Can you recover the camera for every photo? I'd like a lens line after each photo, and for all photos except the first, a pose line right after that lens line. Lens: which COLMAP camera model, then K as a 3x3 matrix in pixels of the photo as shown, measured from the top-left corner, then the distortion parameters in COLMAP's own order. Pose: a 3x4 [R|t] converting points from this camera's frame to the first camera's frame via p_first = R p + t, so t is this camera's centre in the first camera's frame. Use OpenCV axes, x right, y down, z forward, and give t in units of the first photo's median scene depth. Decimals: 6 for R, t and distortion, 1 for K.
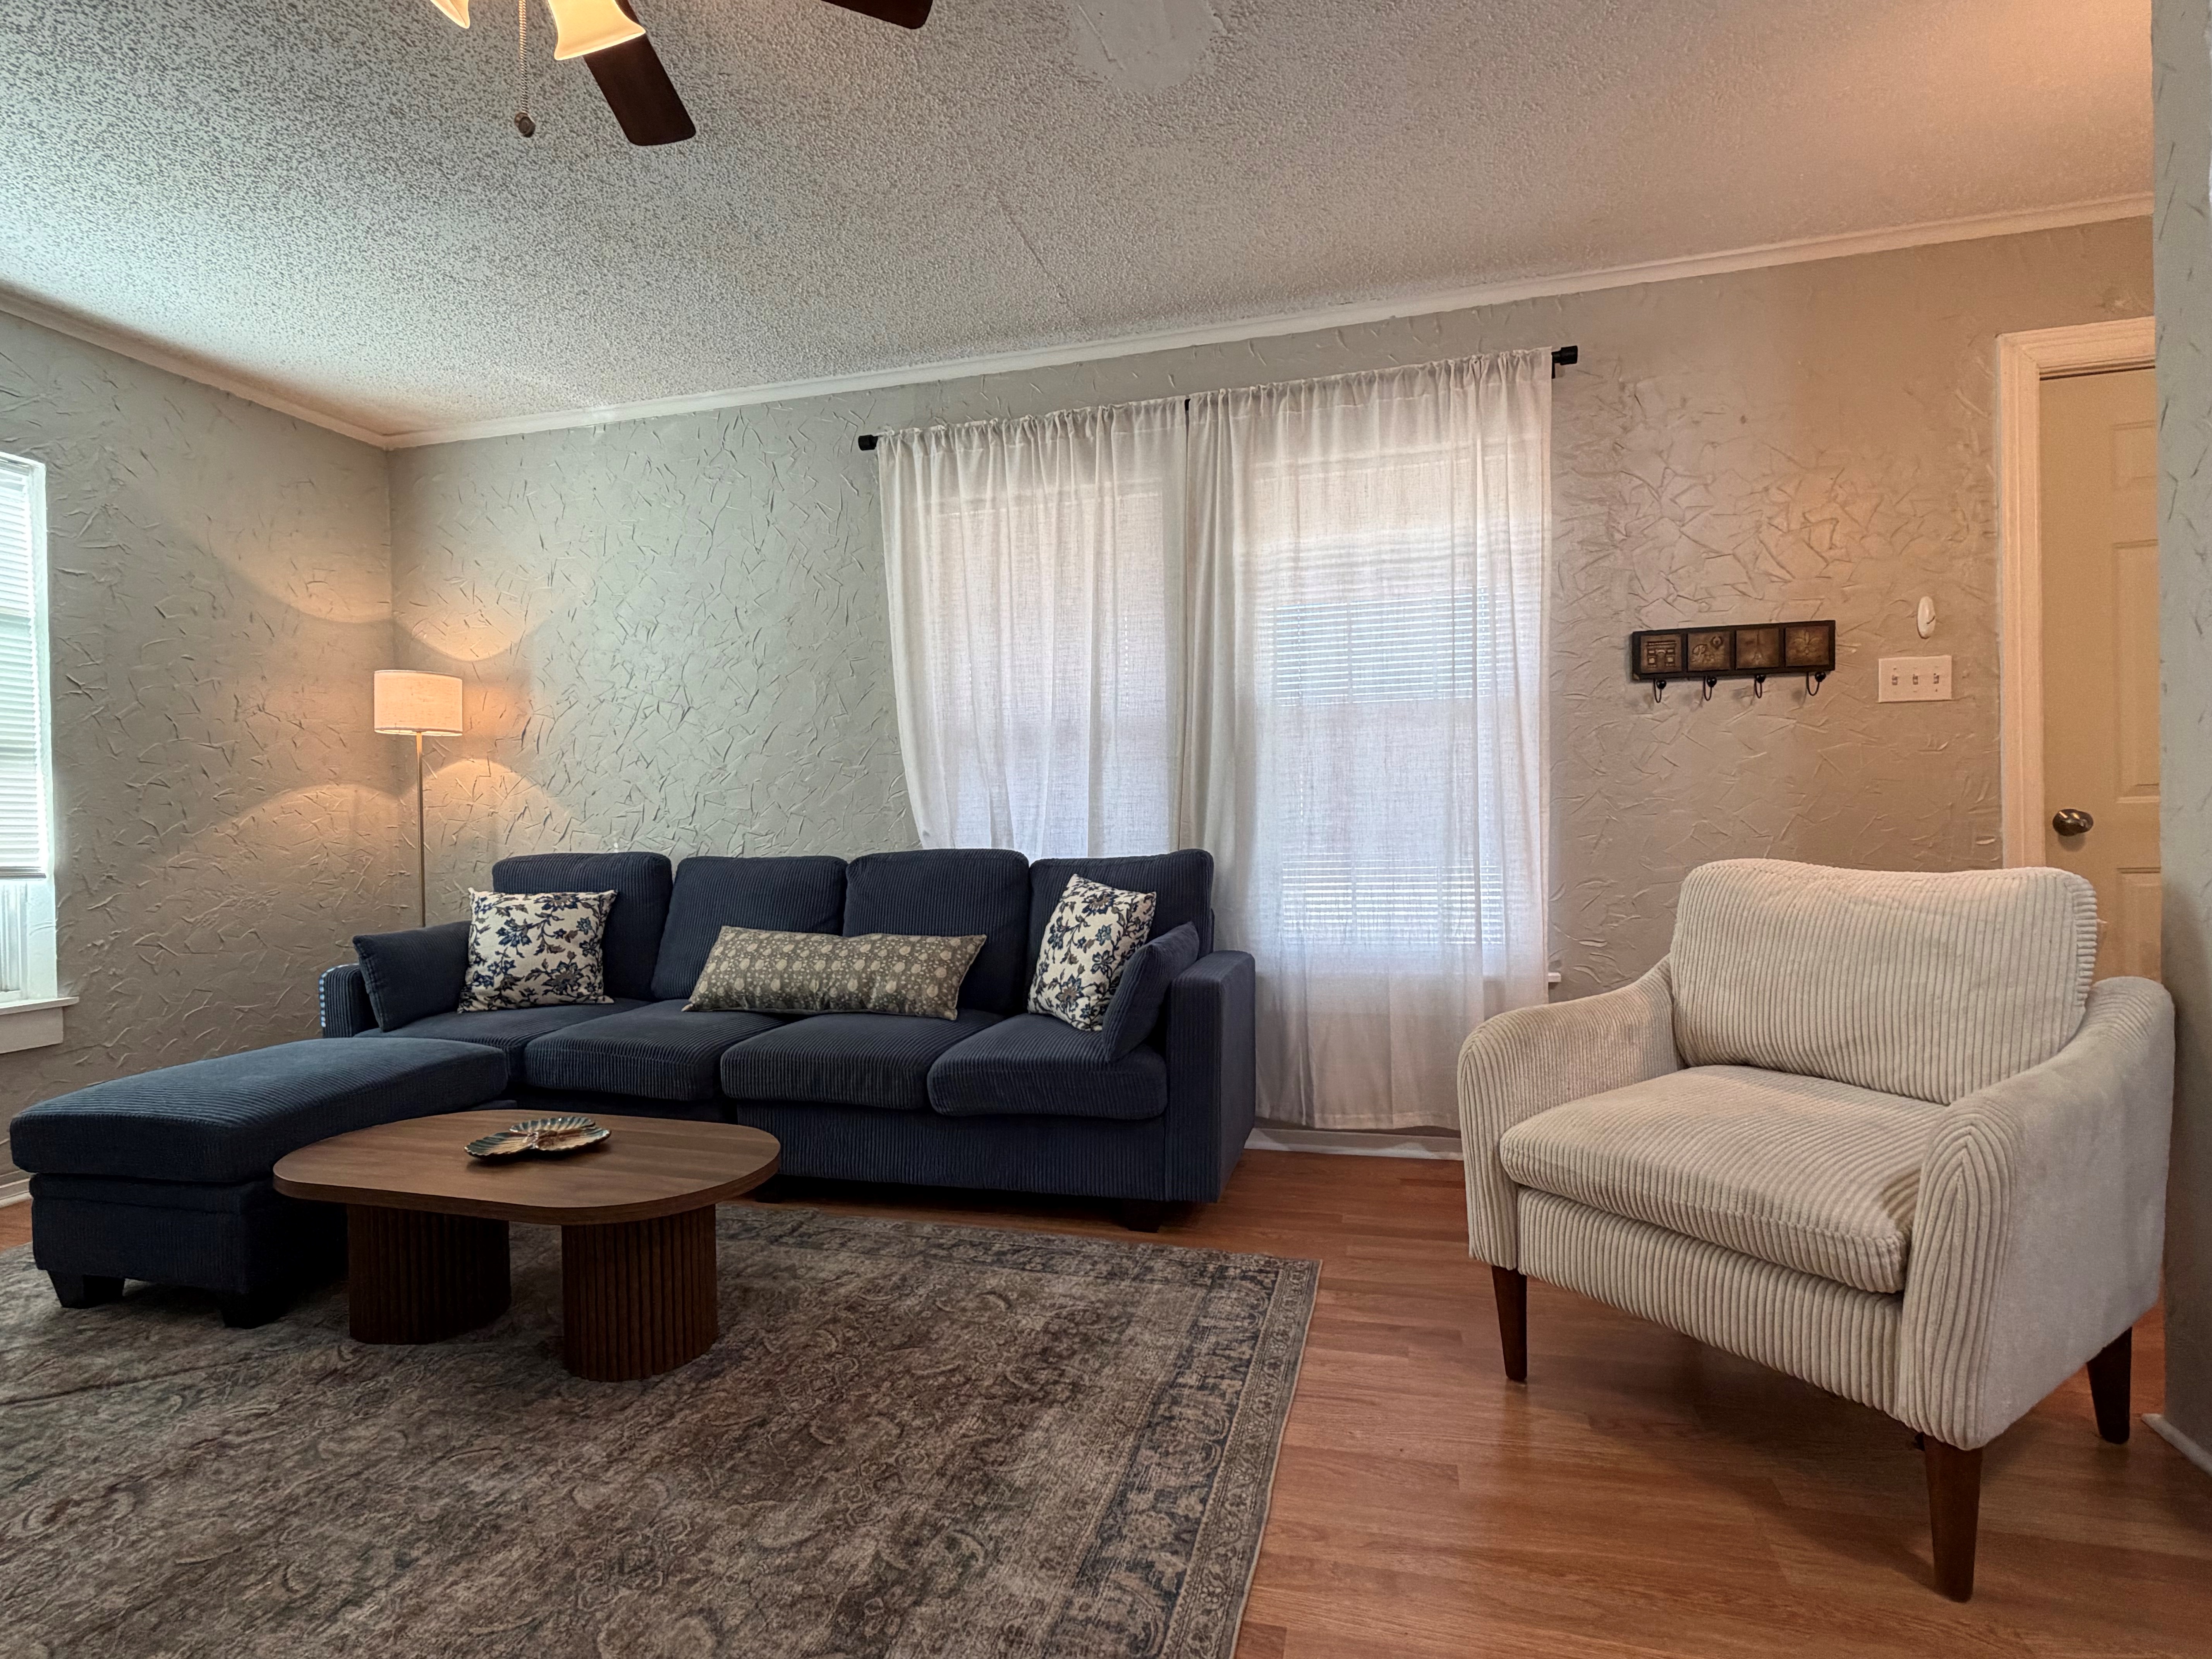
lens RADIAL K [[1086.3, 0, 1108.2], [0, 1086.3, 834.8], [0, 0, 1]] dist [0.002025, 0.000410]
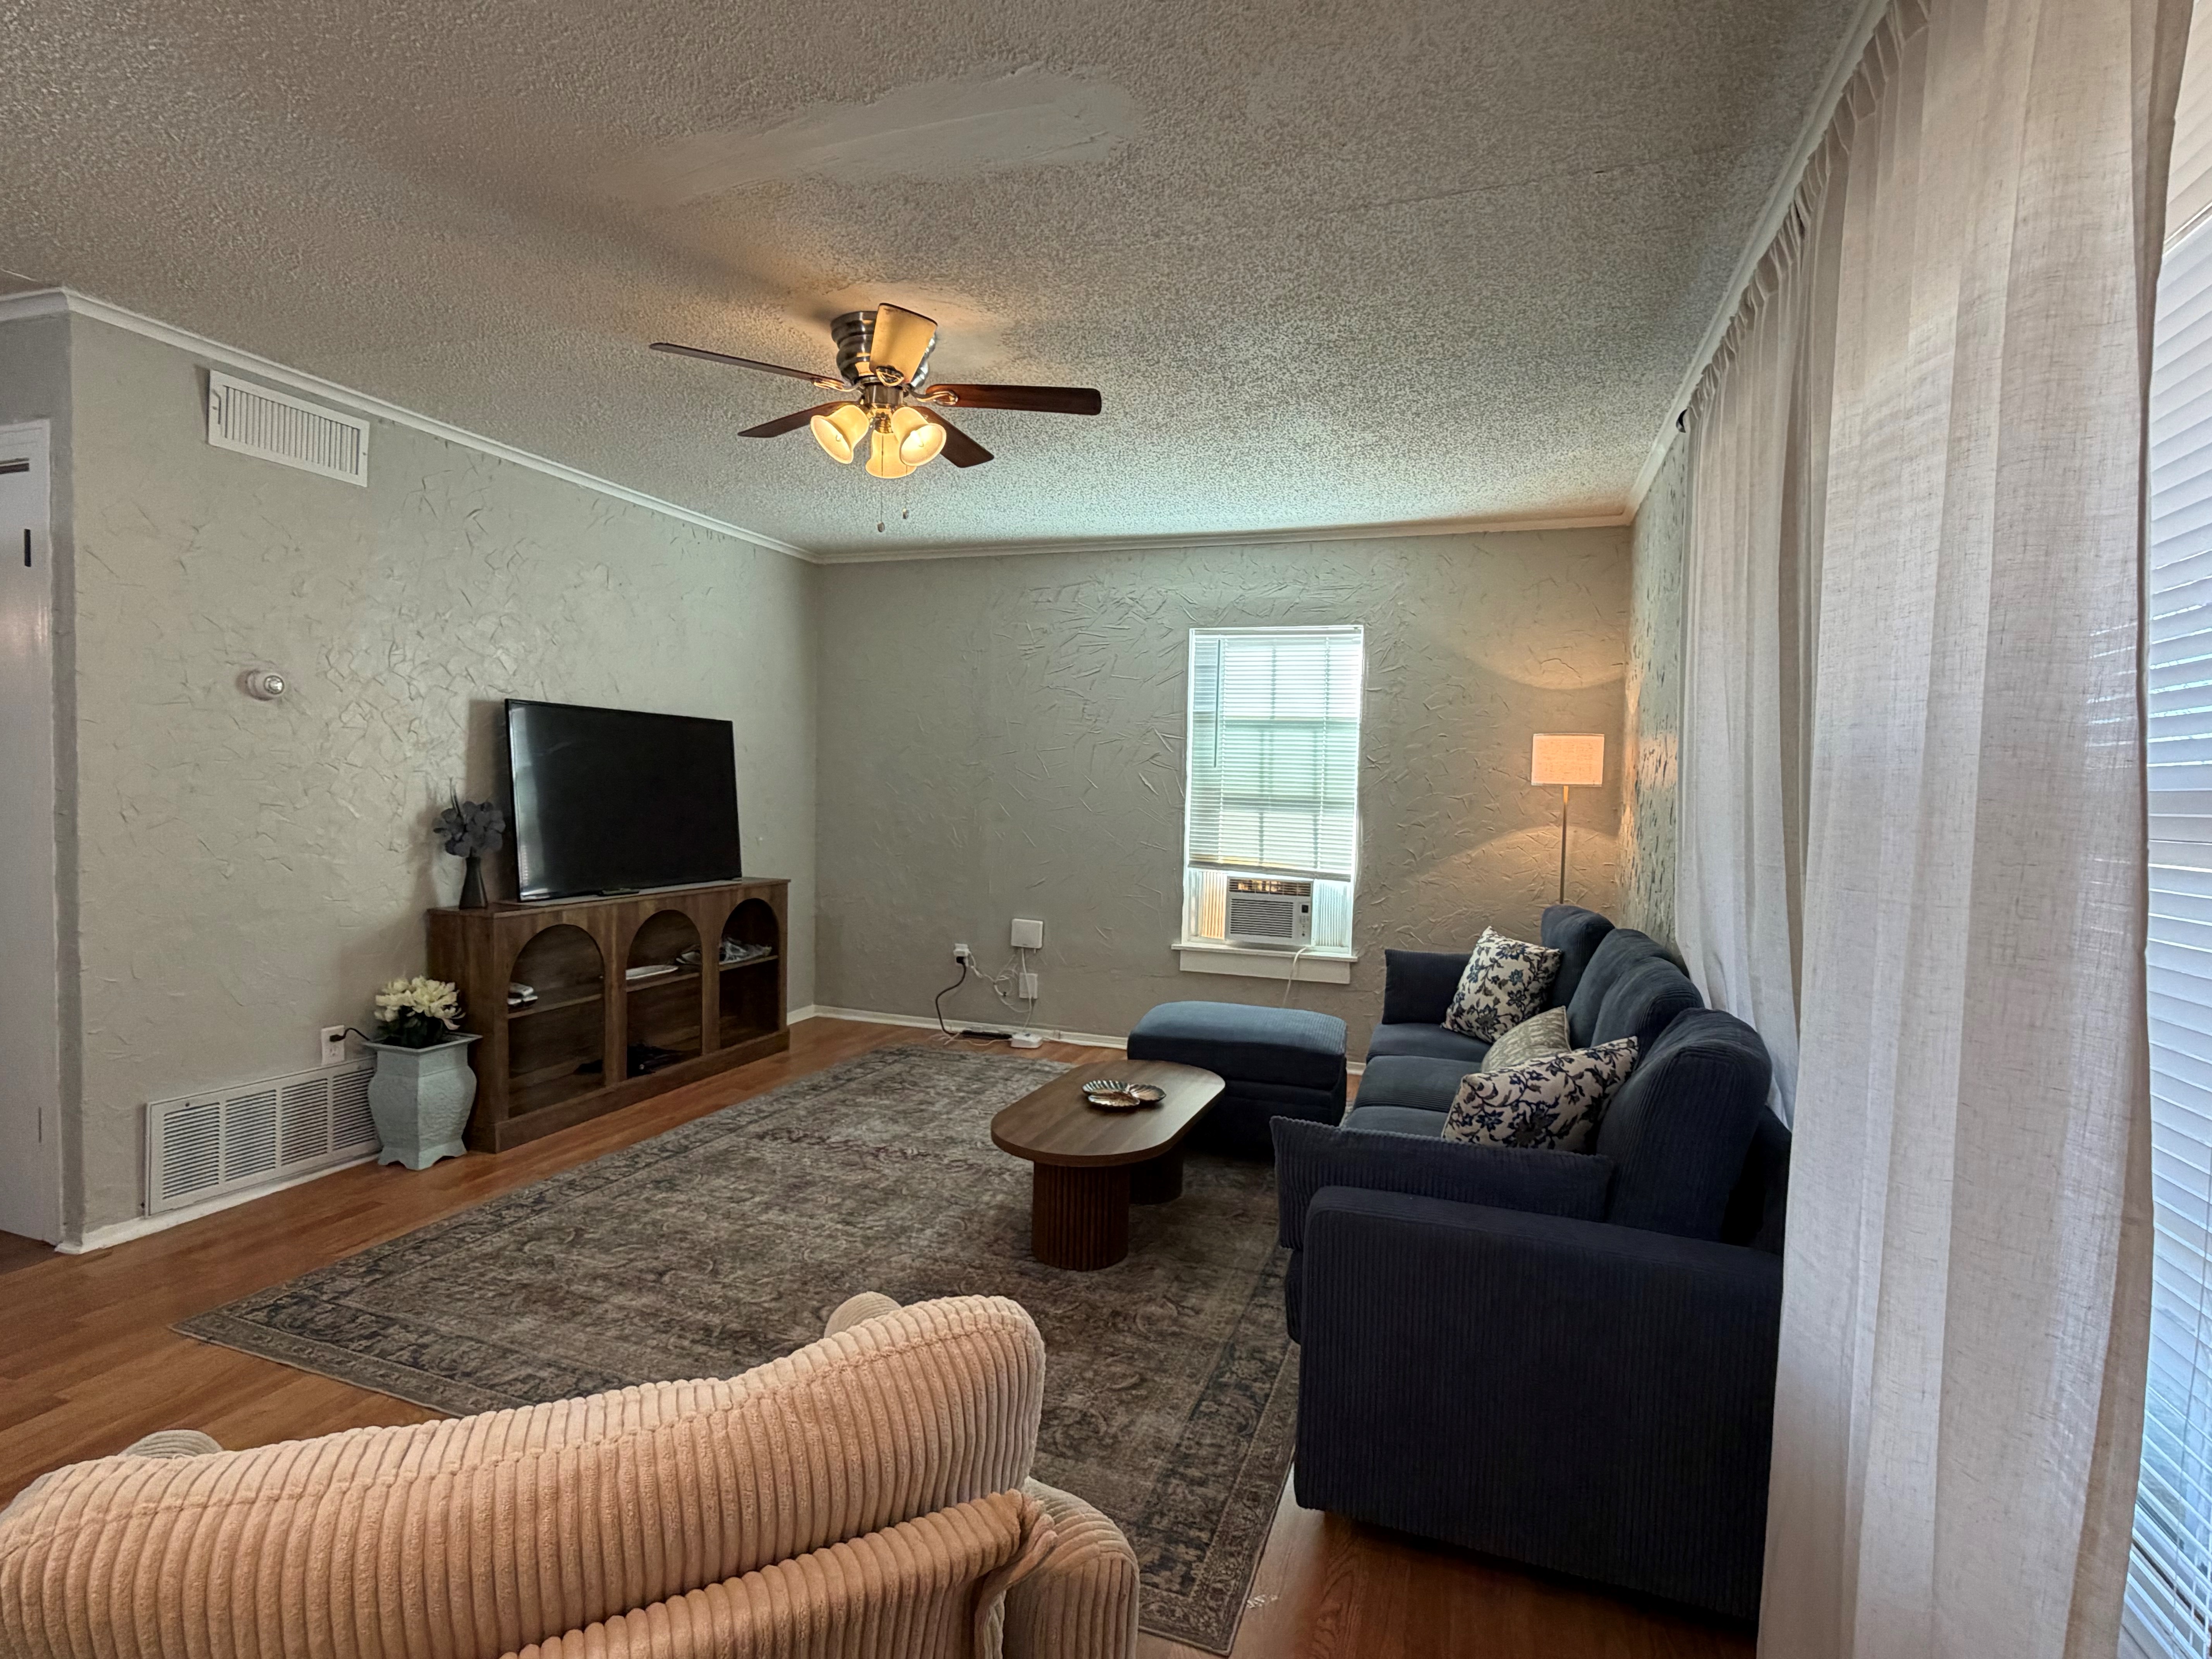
lens RADIAL K [[1086.3, 0, 1108.2], [0, 1086.3, 834.8], [0, 0, 1]] dist [0.002025, 0.000410]
pose [[-0.077506, 0.058953, -0.995247, 0.694495], [-0.035289, 0.997463, 0.061832, -0.123821], [0.996367, 0.039914, -0.075229, 0.792973]]
